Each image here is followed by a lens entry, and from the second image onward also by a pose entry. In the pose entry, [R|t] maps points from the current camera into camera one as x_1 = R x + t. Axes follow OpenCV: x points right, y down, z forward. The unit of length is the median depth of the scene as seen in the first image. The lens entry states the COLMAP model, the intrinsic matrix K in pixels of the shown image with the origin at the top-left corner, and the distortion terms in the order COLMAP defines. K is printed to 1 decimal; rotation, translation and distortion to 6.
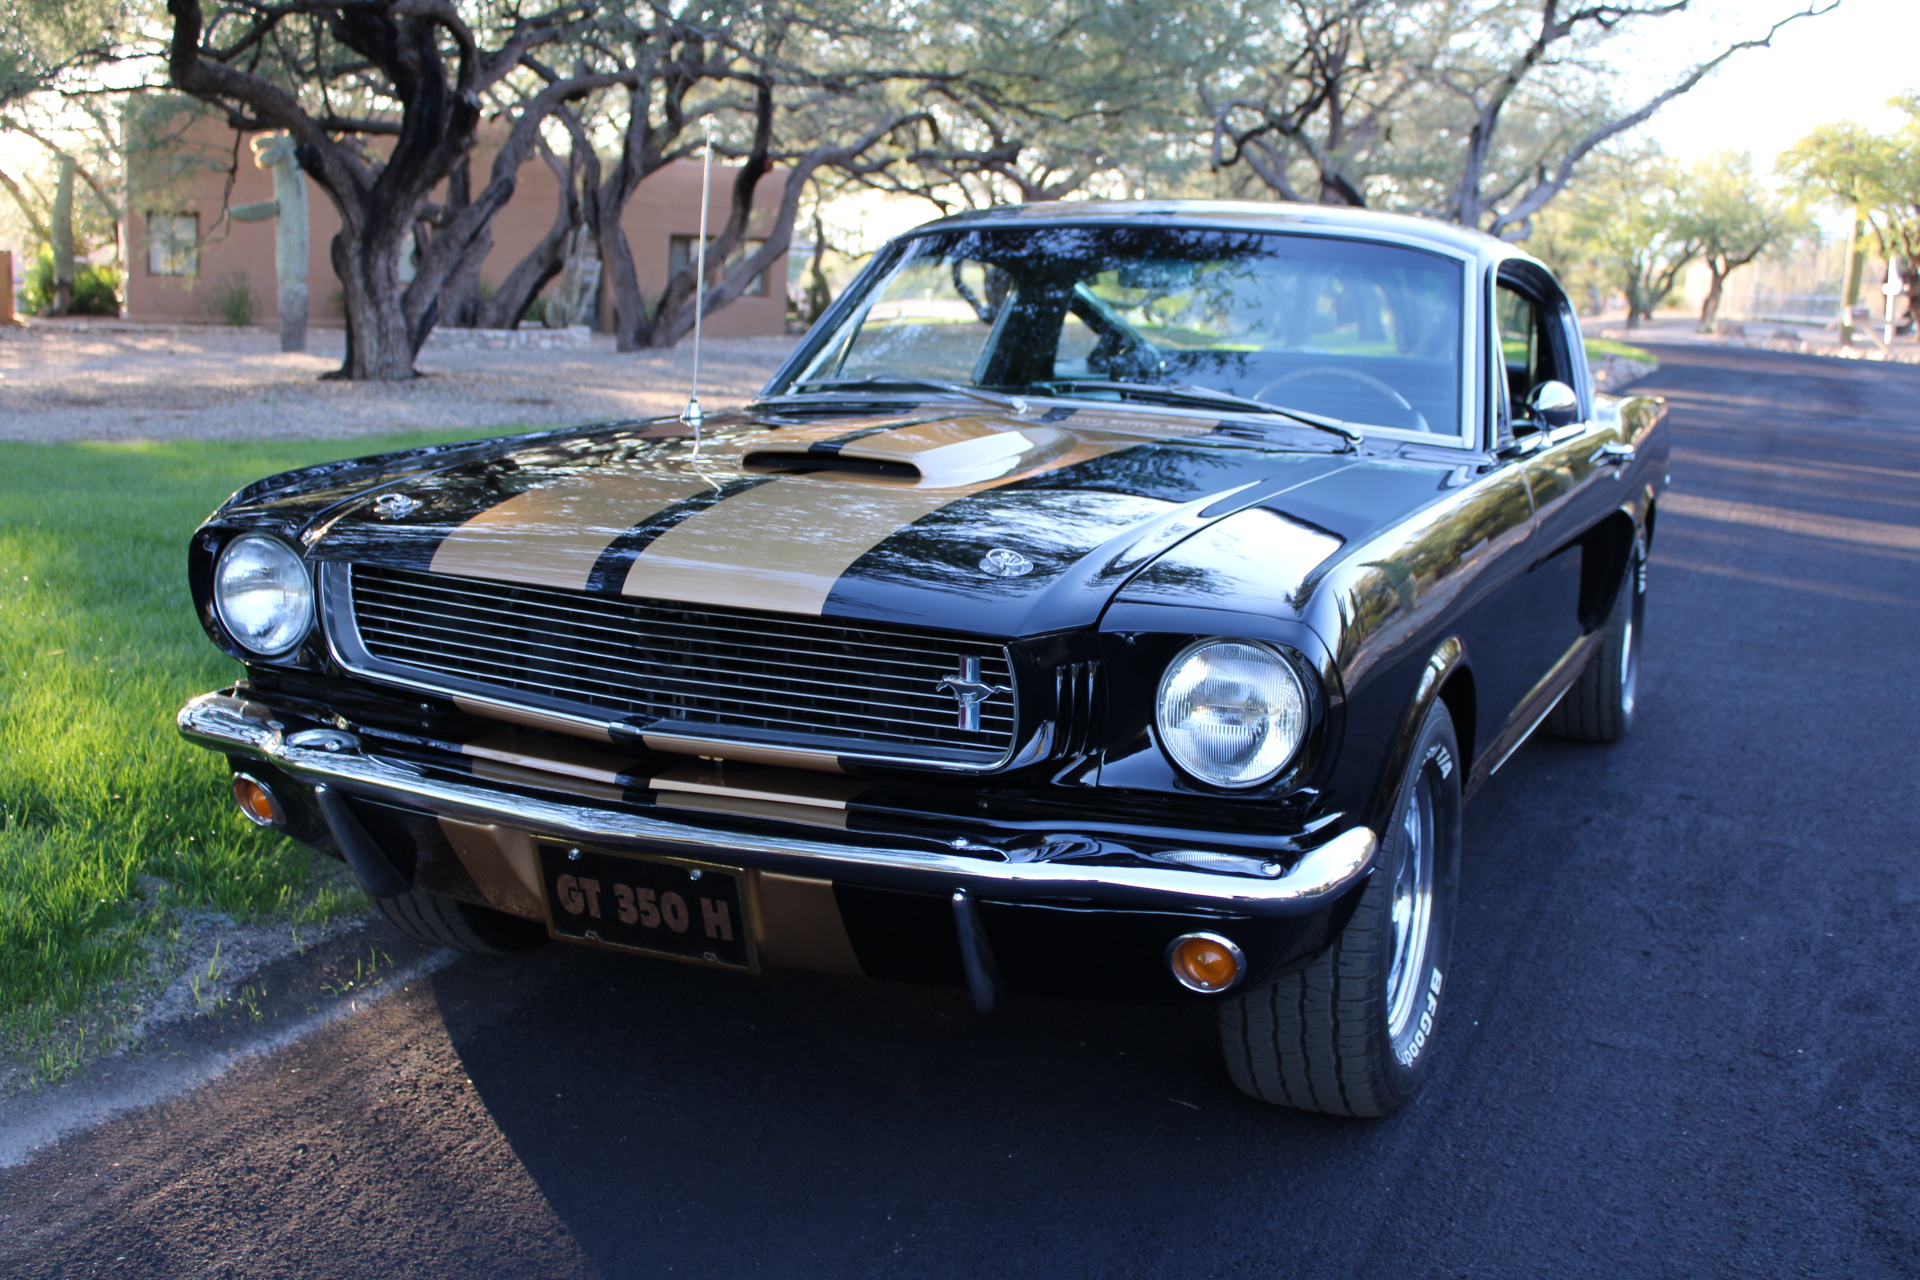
lens RADIAL K [[1918.0, 0, 955.1], [0, 1918.0, 638.3], [0, 0, 1]] dist [-0.056821, 0.000000]
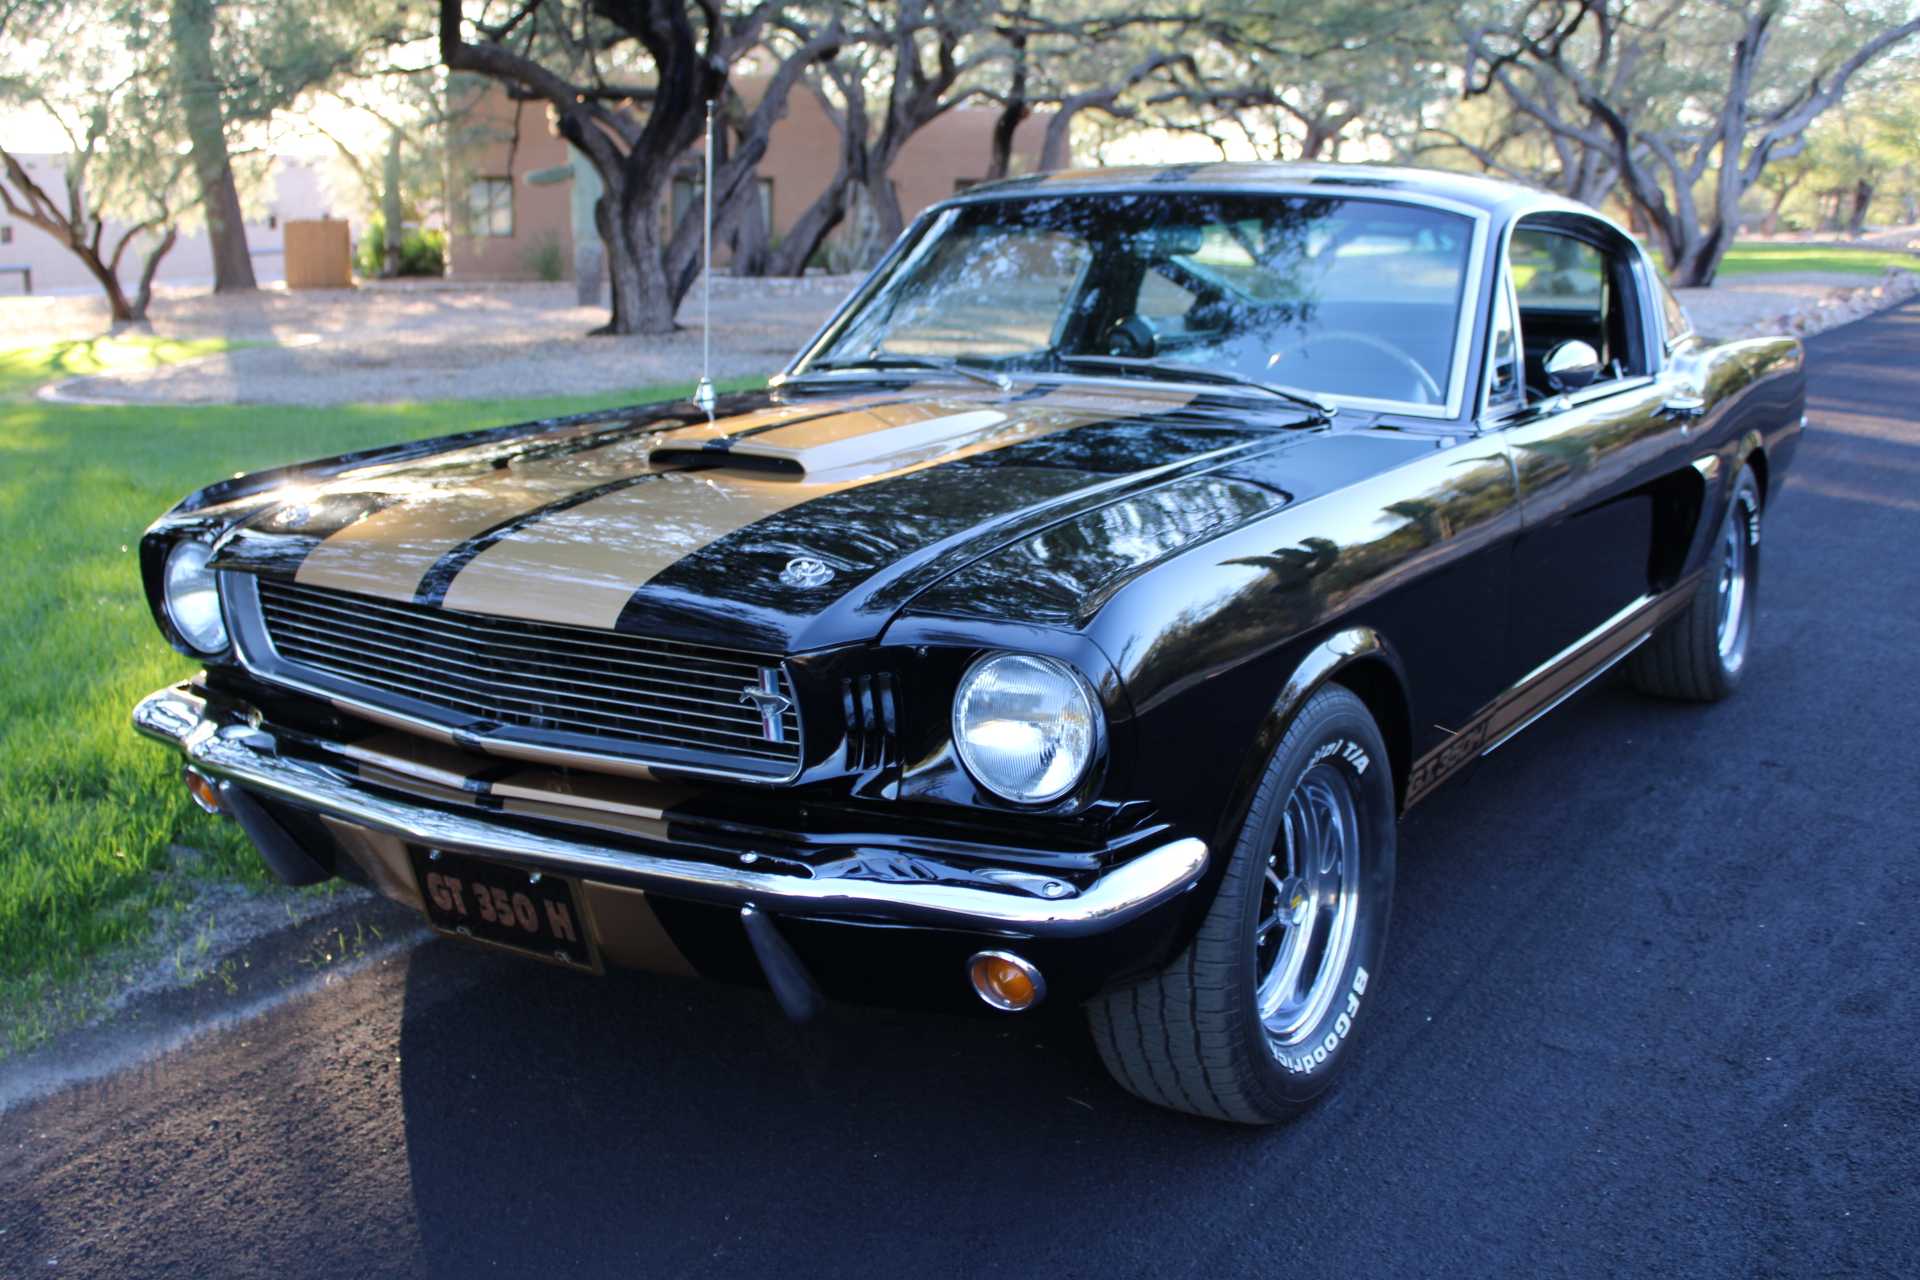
lens RADIAL K [[1855.1, 0, 968.6], [0, 1855.1, 614.5], [0, 0, 1]] dist [-0.063913, 0.000000]
pose [[0.989916, -0.007825, -0.141440, 0.192455], [0.011439, 0.999628, 0.024758, -0.031853], [0.141193, -0.026126, 0.989637, 0.051338]]
